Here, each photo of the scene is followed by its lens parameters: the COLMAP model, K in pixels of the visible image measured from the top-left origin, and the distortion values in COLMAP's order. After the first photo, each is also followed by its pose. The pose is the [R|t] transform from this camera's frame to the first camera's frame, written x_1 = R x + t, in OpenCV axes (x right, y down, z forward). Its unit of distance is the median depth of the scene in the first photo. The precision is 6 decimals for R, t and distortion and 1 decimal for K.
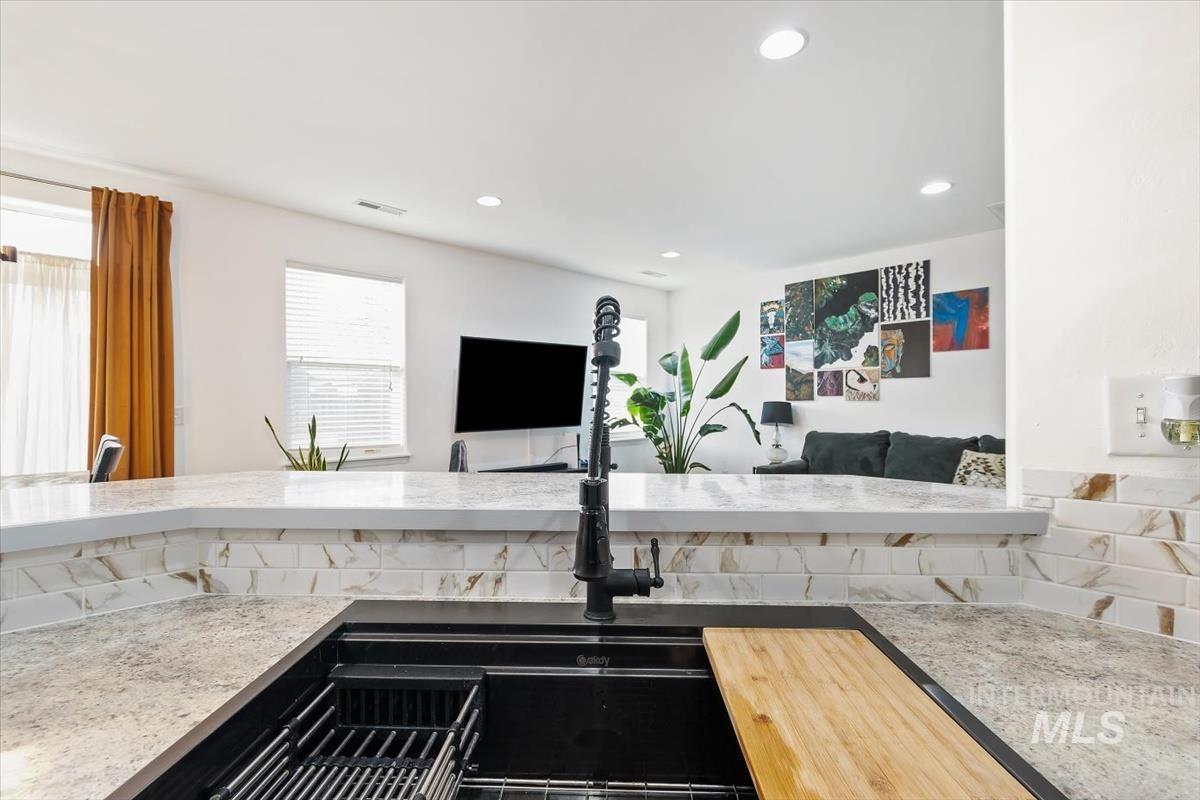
lens RADIAL K [[538.1, 0, 596.9], [0, 538.1, 399.7], [0, 0, 1]] dist [0.003617, 0.000014]
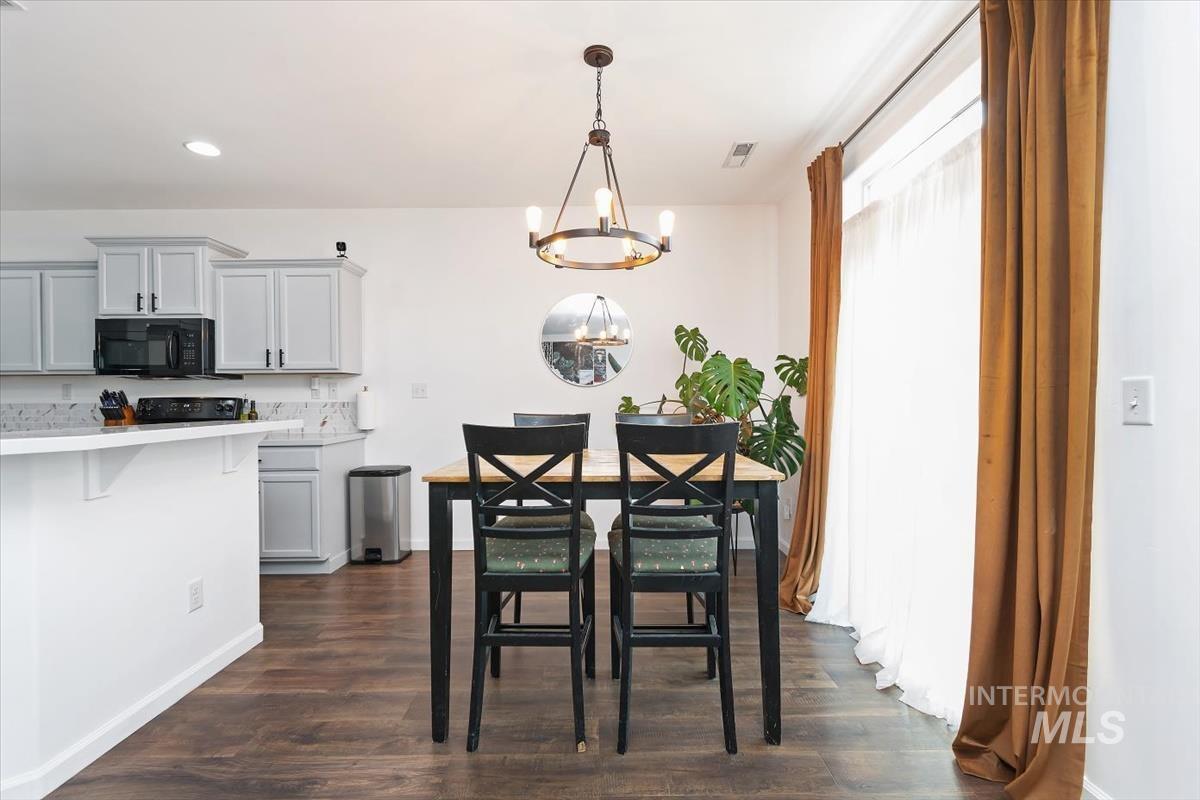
lens RADIAL K [[538.1, 0, 596.9], [0, 538.1, 399.7], [0, 0, 1]] dist [0.003617, 0.000014]
pose [[-0.692766, 0.010428, -0.721087, -0.152518], [0.008007, 0.999945, 0.006768, 0.016133], [0.721118, -0.001085, -0.692811, 0.694201]]
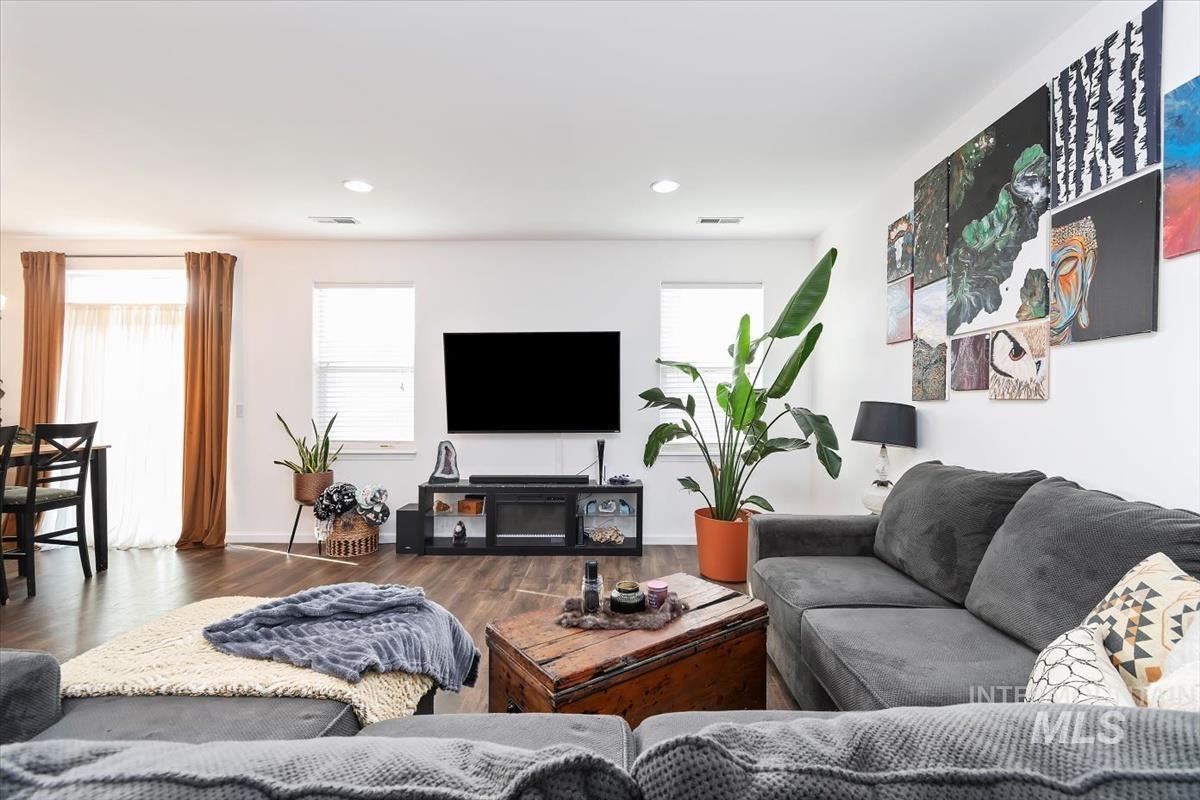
lens RADIAL K [[535.0, 0, 605.7], [0, 535.0, 404.7], [0, 0, 1]] dist [0.002764, -0.000335]
pose [[0.720400, 0.004682, -0.693543, 0.569267], [-0.003390, 0.999989, 0.003230, 0.005925], [0.693551, 0.000025, 0.720408, 0.468527]]
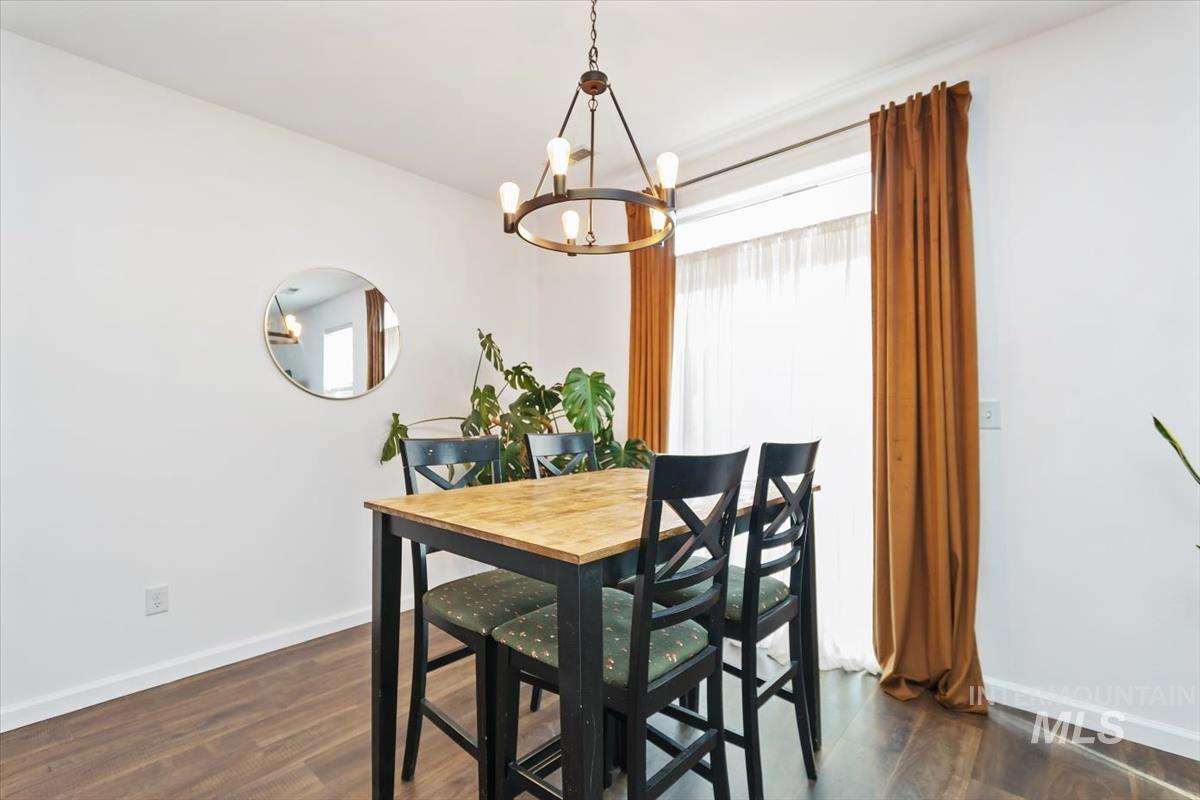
lens RADIAL K [[538.1, 0, 596.9], [0, 538.1, 399.7], [0, 0, 1]] dist [0.003617, 0.000014]
pose [[0.082074, -0.026031, -0.996286, -0.130574], [0.006544, 0.999651, -0.025580, 0.018790], [0.996605, -0.004421, 0.082216, 0.343765]]
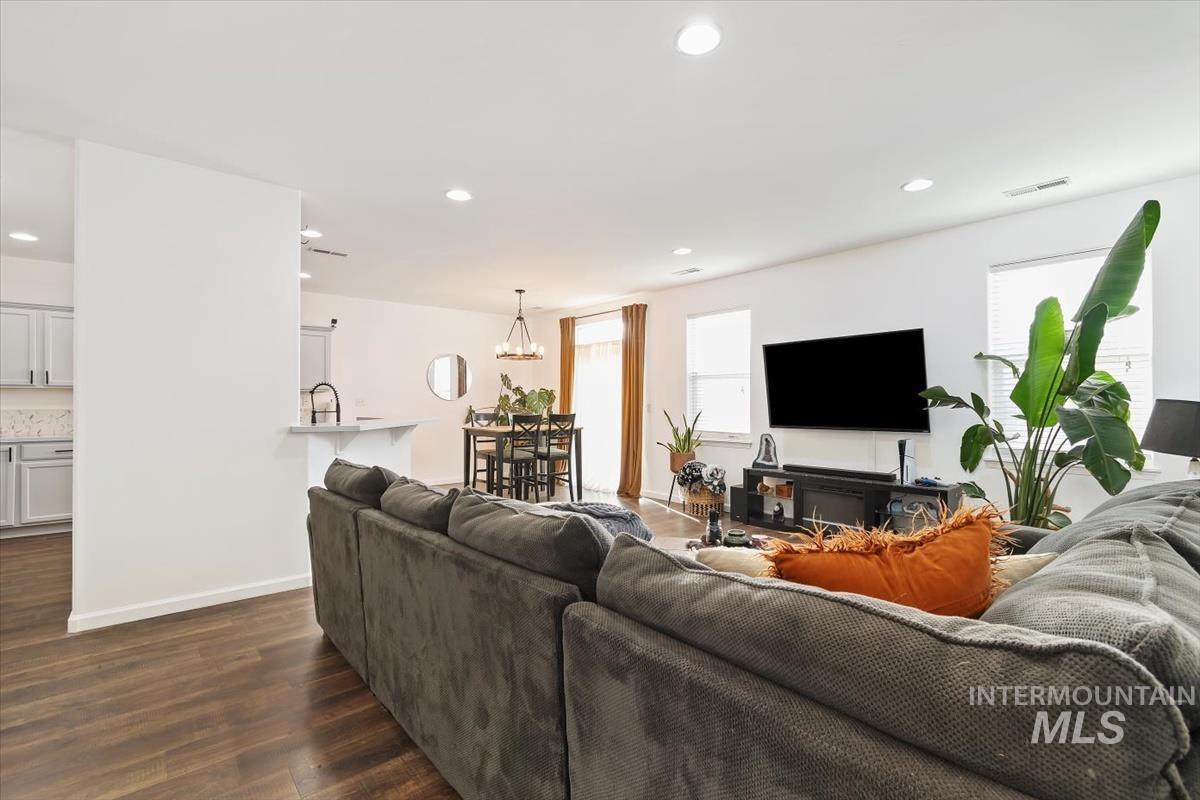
lens RADIAL K [[538.1, 0, 596.9], [0, 538.1, 399.7], [0, 0, 1]] dist [0.003617, 0.000014]
pose [[-0.058498, -0.003454, -0.998282, 0.860144], [0.000710, 0.999994, -0.003502, 0.004777], [0.998287, -0.000914, -0.058496, 0.647546]]
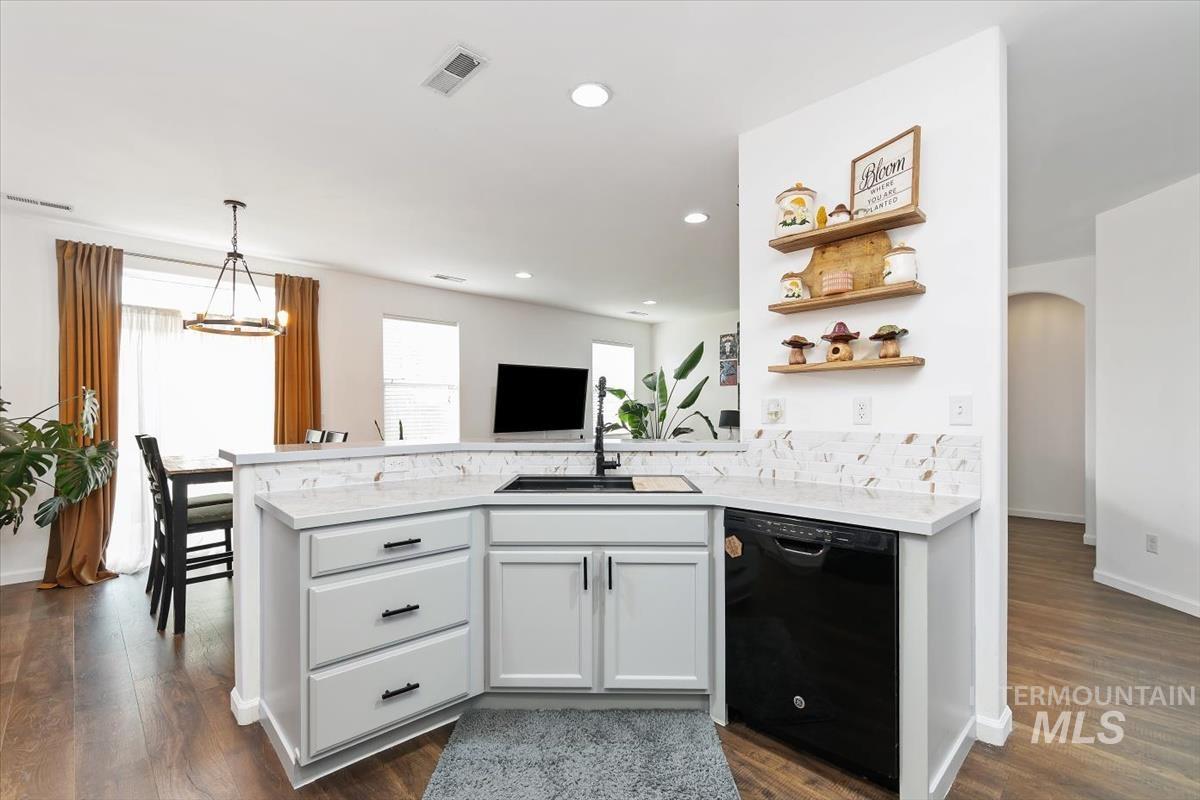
lens RADIAL K [[533.5, 0, 596.0], [0, 533.5, 413.2], [0, 0, 1]] dist [0.003299, 0.000198]
pose [[0.999987, -0.001272, 0.004931, -0.005946], [0.001250, 0.999989, 0.004459, 0.004536], [-0.004936, -0.004453, 0.999978, -0.357035]]
